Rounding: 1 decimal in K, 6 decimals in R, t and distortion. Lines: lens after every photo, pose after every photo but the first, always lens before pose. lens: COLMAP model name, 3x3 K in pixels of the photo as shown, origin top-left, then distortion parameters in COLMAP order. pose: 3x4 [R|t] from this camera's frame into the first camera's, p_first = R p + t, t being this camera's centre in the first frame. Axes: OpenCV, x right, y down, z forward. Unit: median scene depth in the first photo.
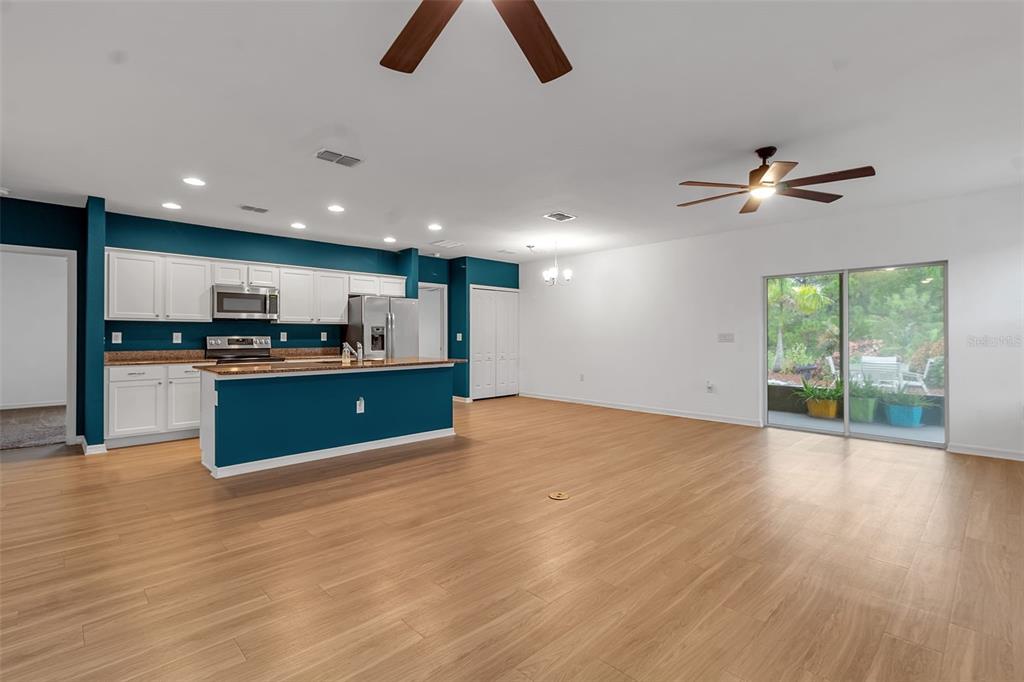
lens RADIAL K [[470.9, 0, 511.3], [0, 470.9, 333.6], [0, 0, 1]] dist [0.005361, 0.000783]
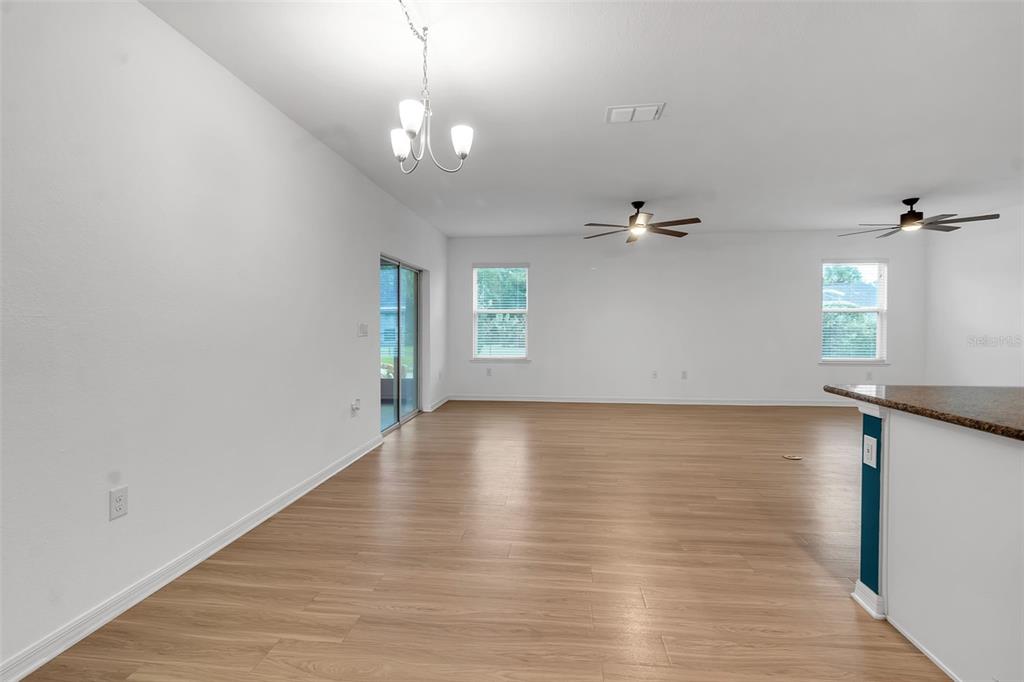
lens RADIAL K [[470.9, 0, 513.2], [0, 470.9, 333.7], [0, 0, 1]] dist [0.005361, 0.000783]
pose [[-0.637439, -0.012649, 0.770397, -0.210885], [-0.002275, 0.999892, 0.014534, 0.003251], [-0.770497, 0.007512, -0.637399, 1.306619]]
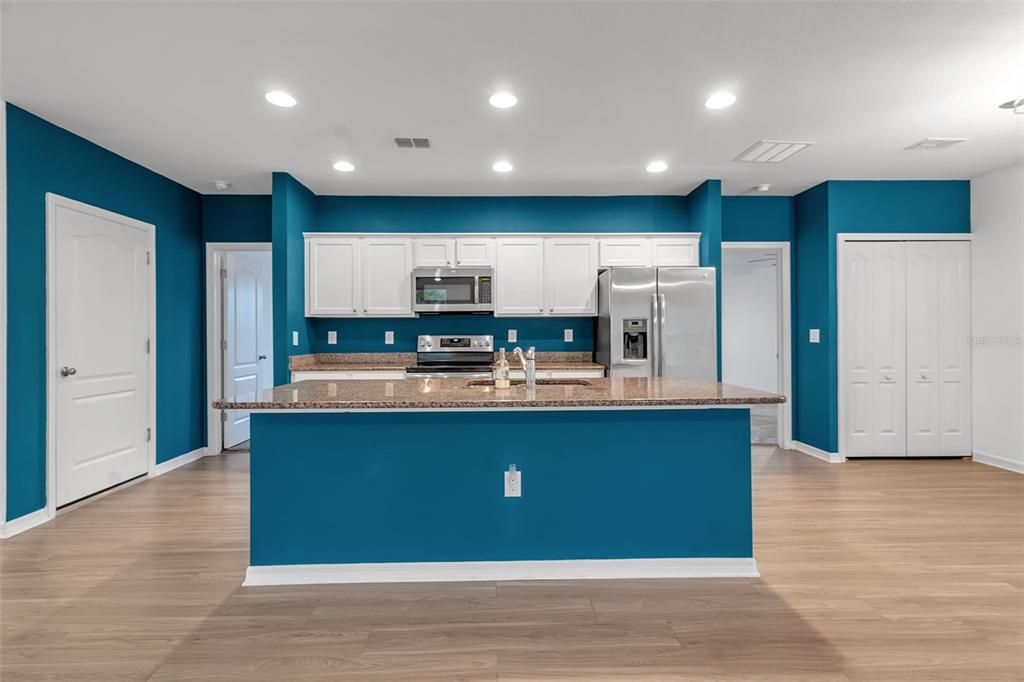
lens RADIAL K [[470.9, 0, 511.3], [0, 470.9, 334.2], [0, 0, 1]] dist [0.005361, 0.000783]
pose [[0.733458, -0.004042, -0.679723, 0.001872], [0.007386, 0.999971, 0.002024, 0.002598], [0.679695, -0.006505, 0.733466, 0.507641]]
